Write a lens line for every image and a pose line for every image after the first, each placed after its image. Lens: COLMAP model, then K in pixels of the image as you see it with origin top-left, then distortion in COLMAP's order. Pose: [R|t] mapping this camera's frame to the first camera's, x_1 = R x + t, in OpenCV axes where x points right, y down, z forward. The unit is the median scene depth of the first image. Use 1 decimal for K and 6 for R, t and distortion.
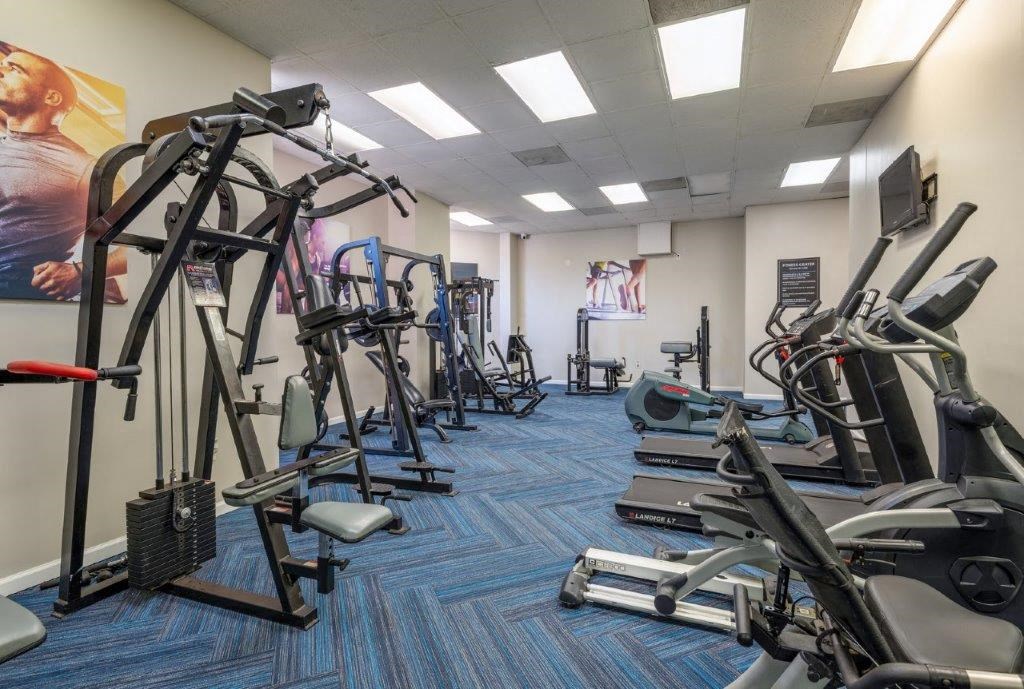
lens RADIAL K [[481.1, 0, 512.0], [0, 481.1, 344.5], [0, 0, 1]] dist [-0.002588, -0.001610]
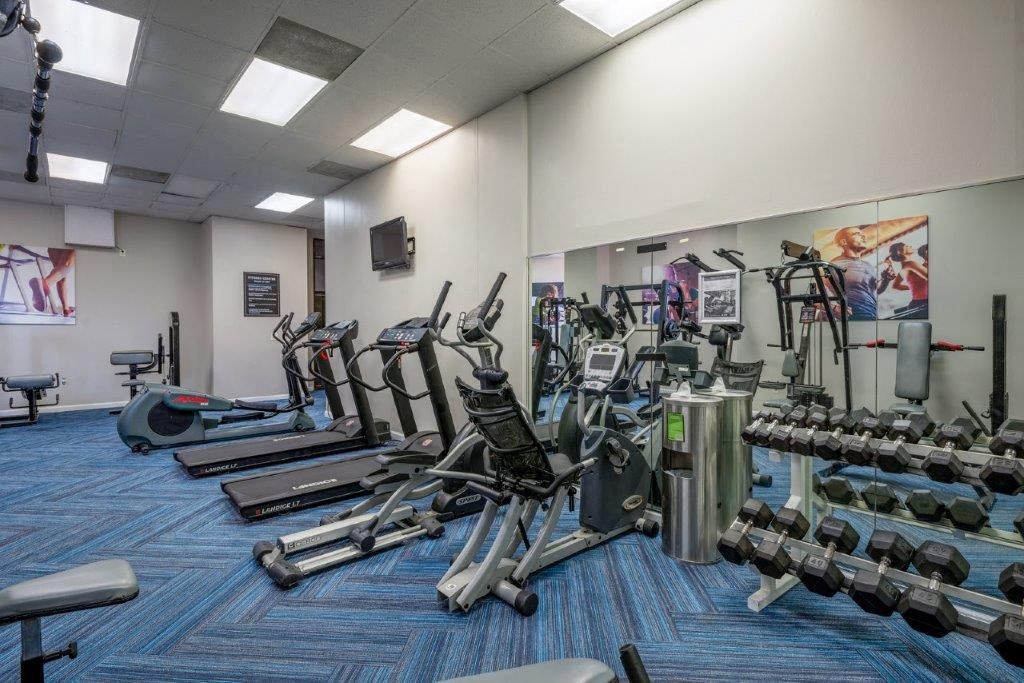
lens RADIAL K [[454.6, 0, 511.9], [0, 454.6, 338.3], [0, 0, 1]] dist [0.000413, -0.000224]
pose [[0.462928, -0.006914, 0.886369, -0.154895], [0.031599, 0.999463, -0.008707, 0.000221], [-0.885833, 0.032039, 0.462897, 0.014118]]
